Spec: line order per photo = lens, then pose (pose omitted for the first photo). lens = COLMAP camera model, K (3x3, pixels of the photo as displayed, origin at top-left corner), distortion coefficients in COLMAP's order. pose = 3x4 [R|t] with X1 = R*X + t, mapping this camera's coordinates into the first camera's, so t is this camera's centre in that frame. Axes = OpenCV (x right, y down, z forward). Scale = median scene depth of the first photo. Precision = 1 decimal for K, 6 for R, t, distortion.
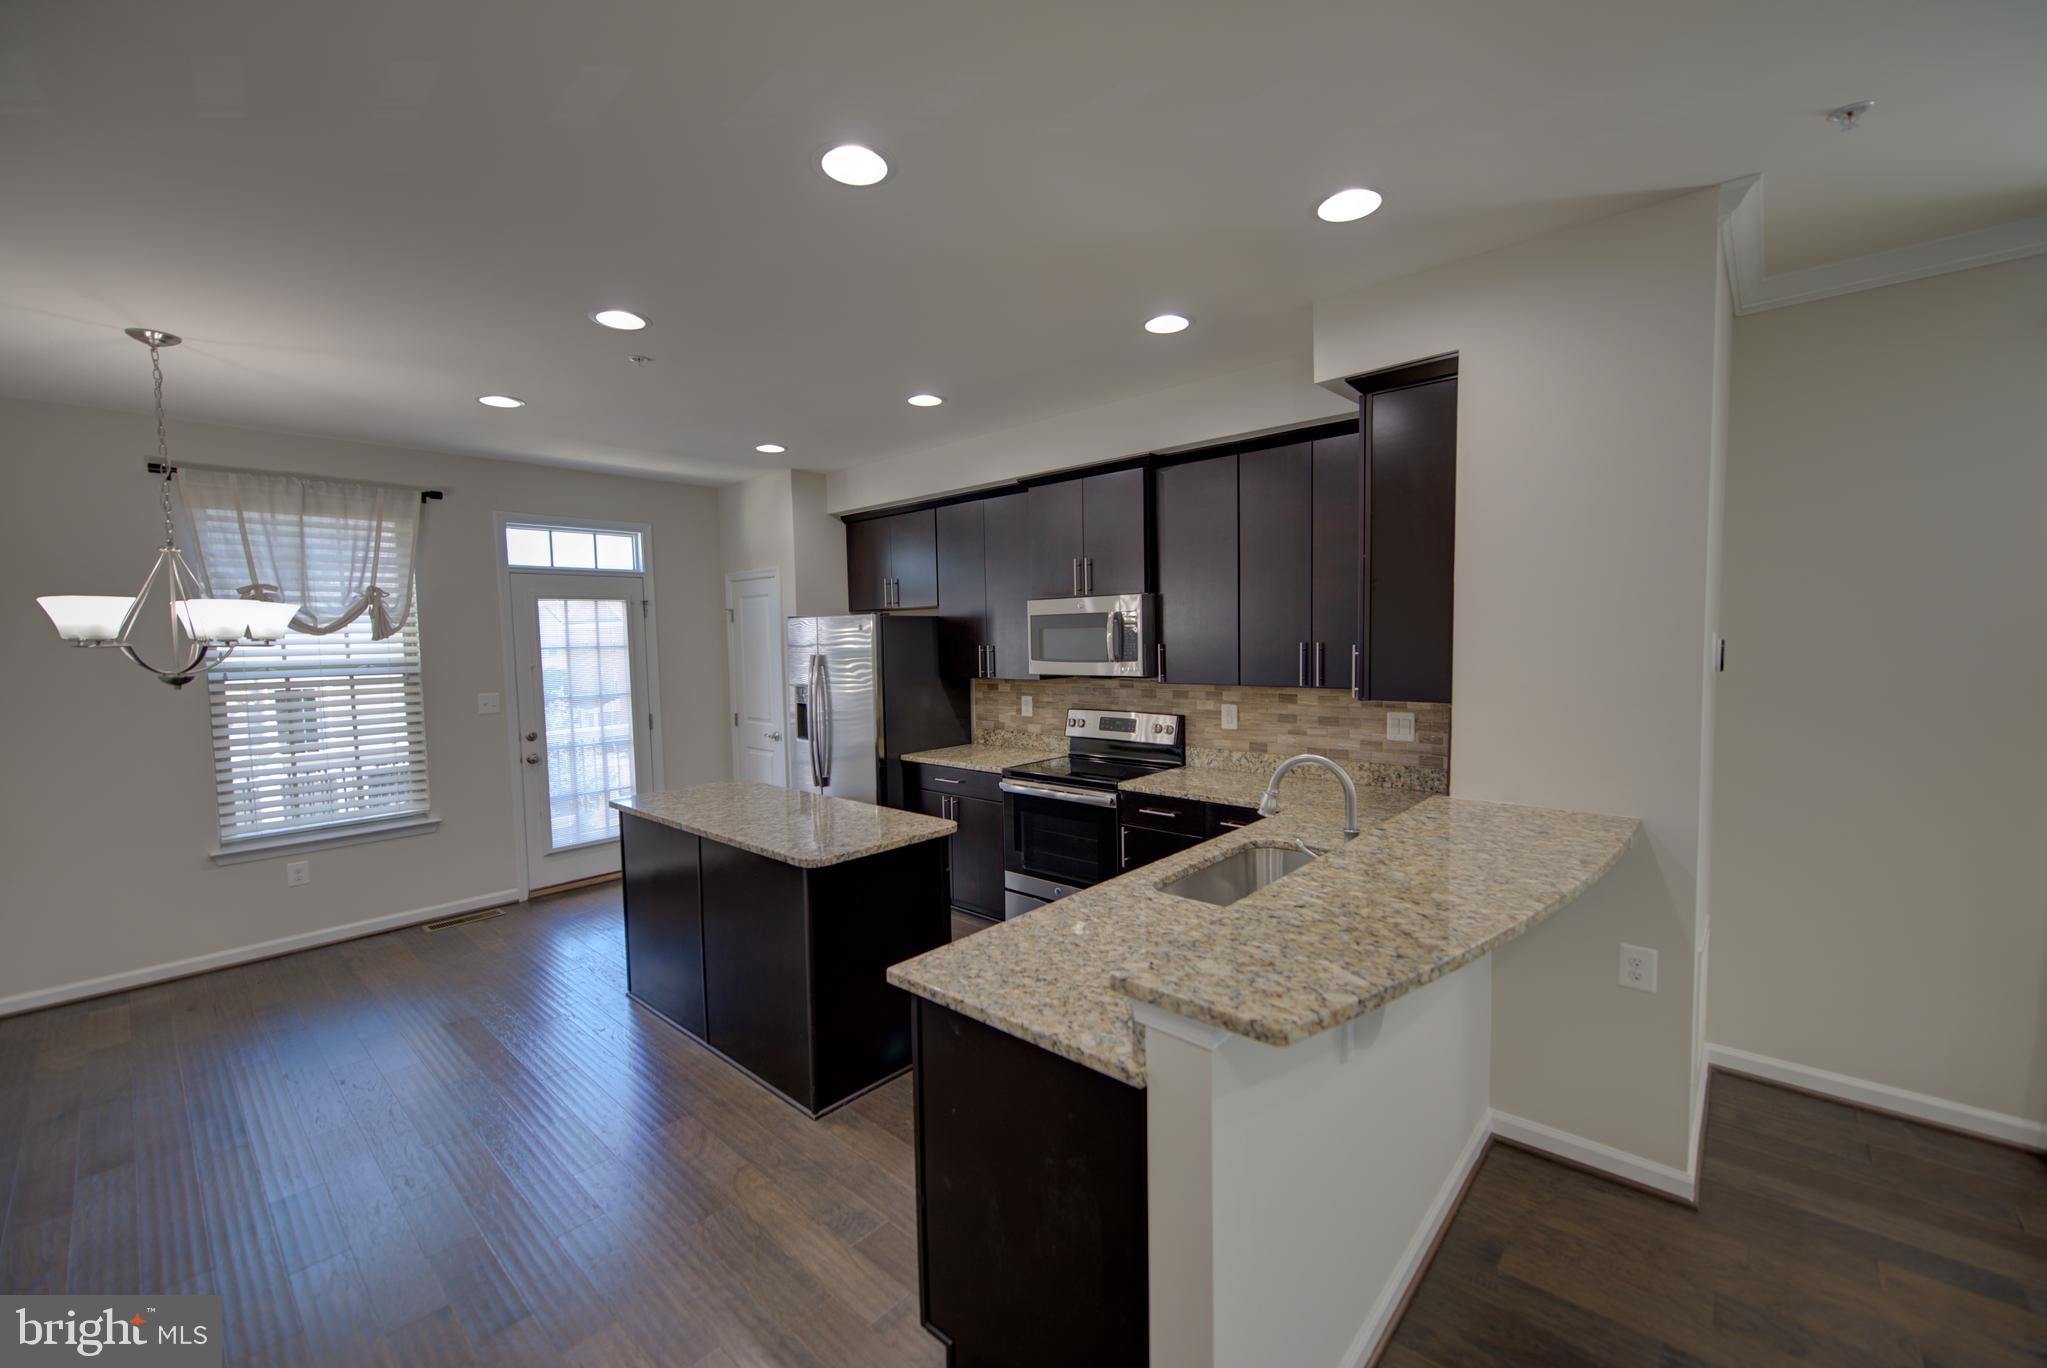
lens RADIAL K [[822.0, 0, 1037.4], [0, 822.0, 696.0], [0, 0, 1]] dist [0.004154, -0.000055]
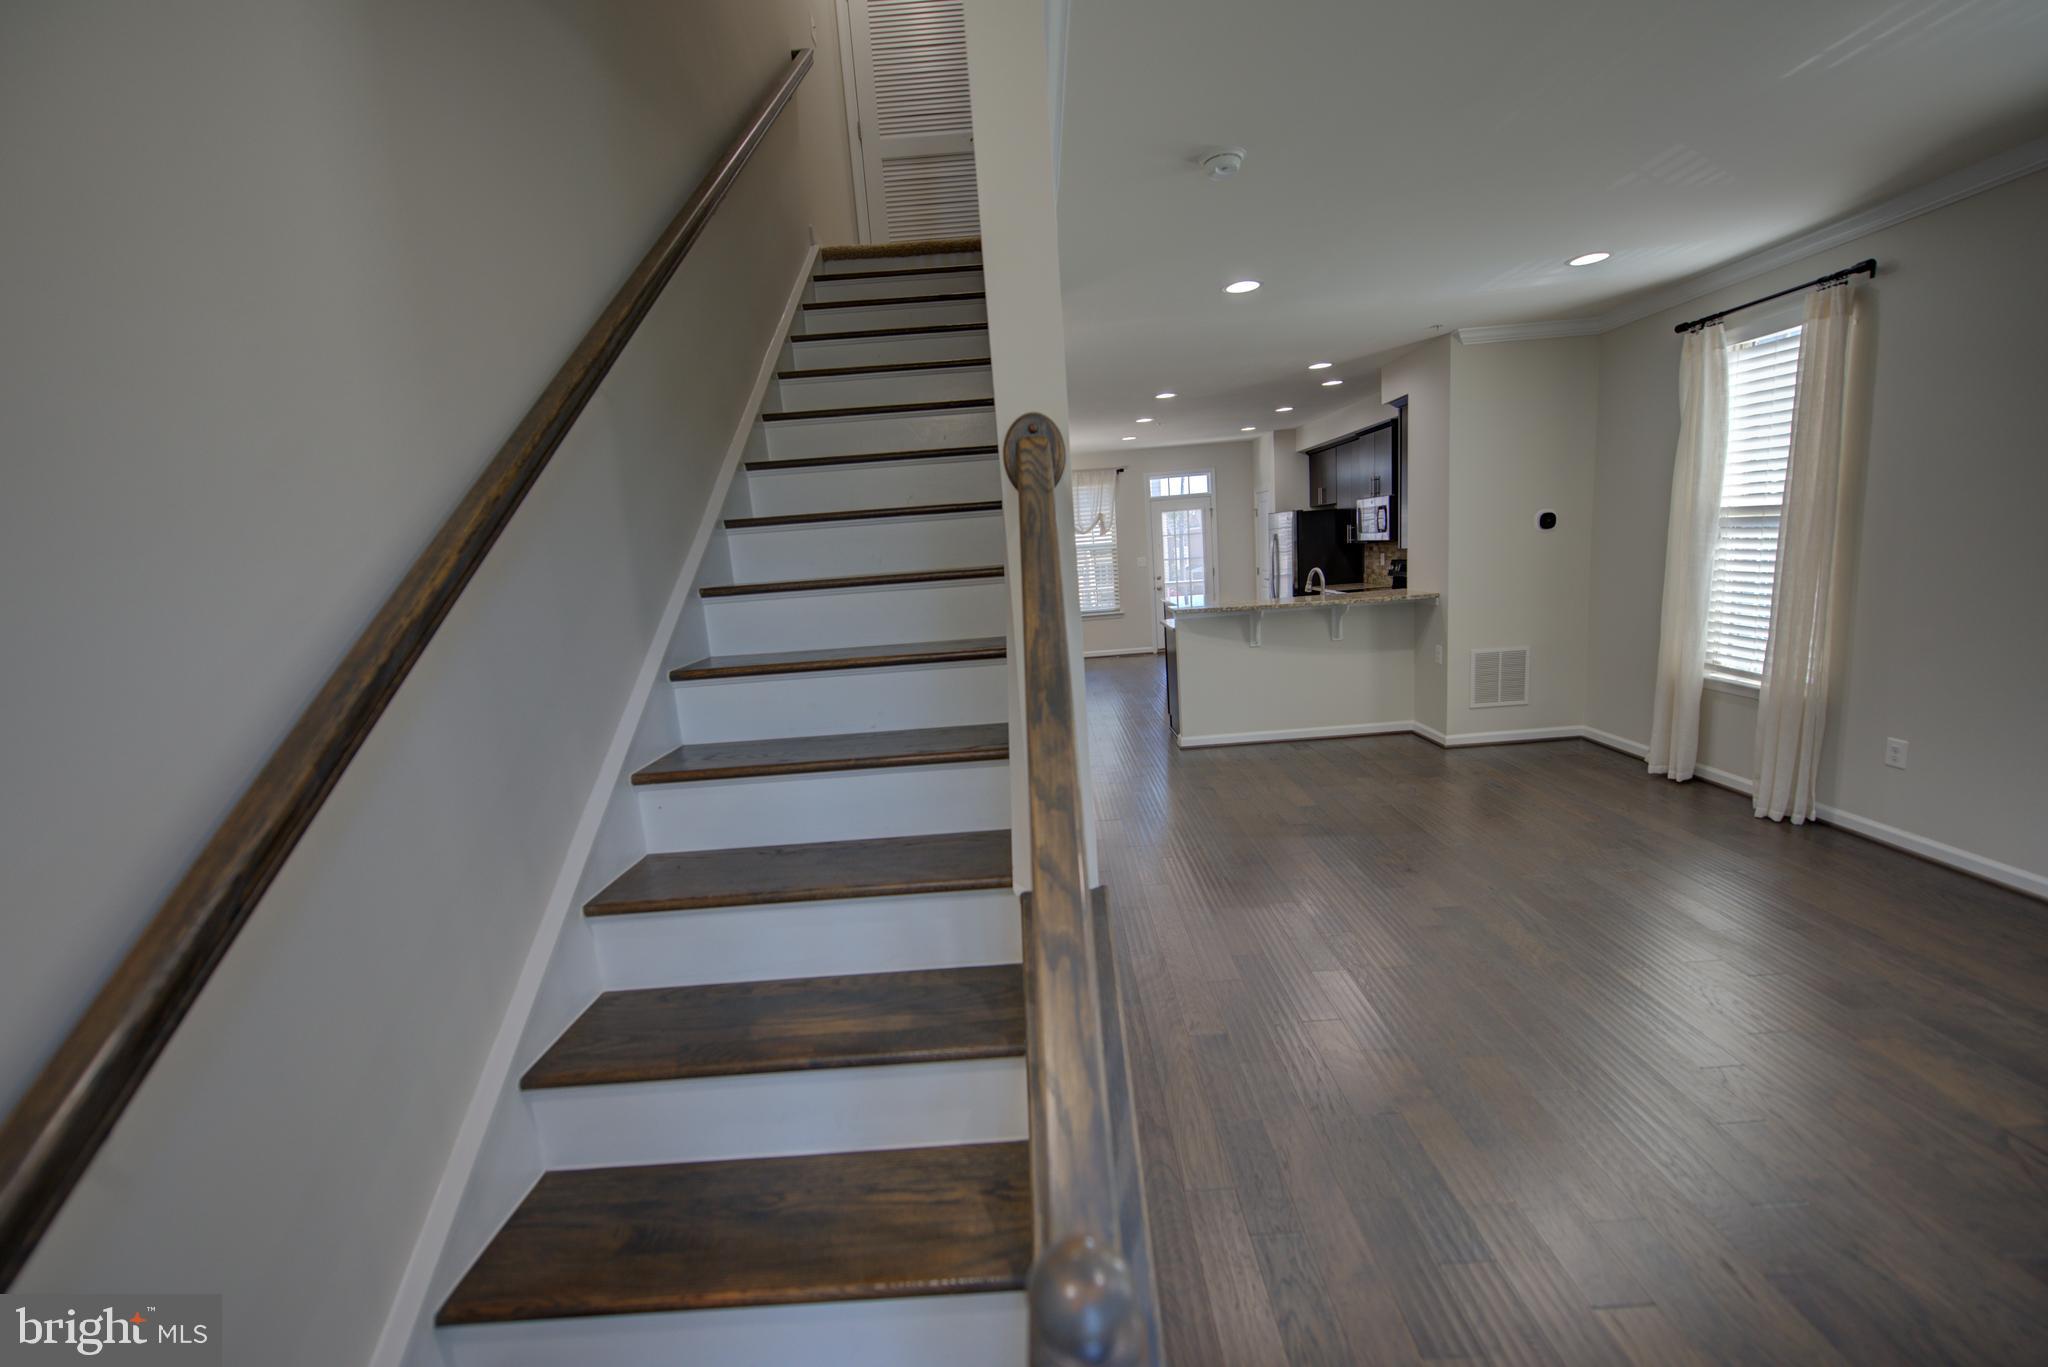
lens RADIAL K [[822.4, 0, 1019.1], [0, 822.4, 688.9], [0, 0, 1]] dist [0.004154, -0.000055]
pose [[0.654017, 0.102675, -0.749480, 0.789592], [0.003013, 0.990385, 0.138306, 0.038988], [0.756474, -0.092713, 0.647419, -0.693112]]
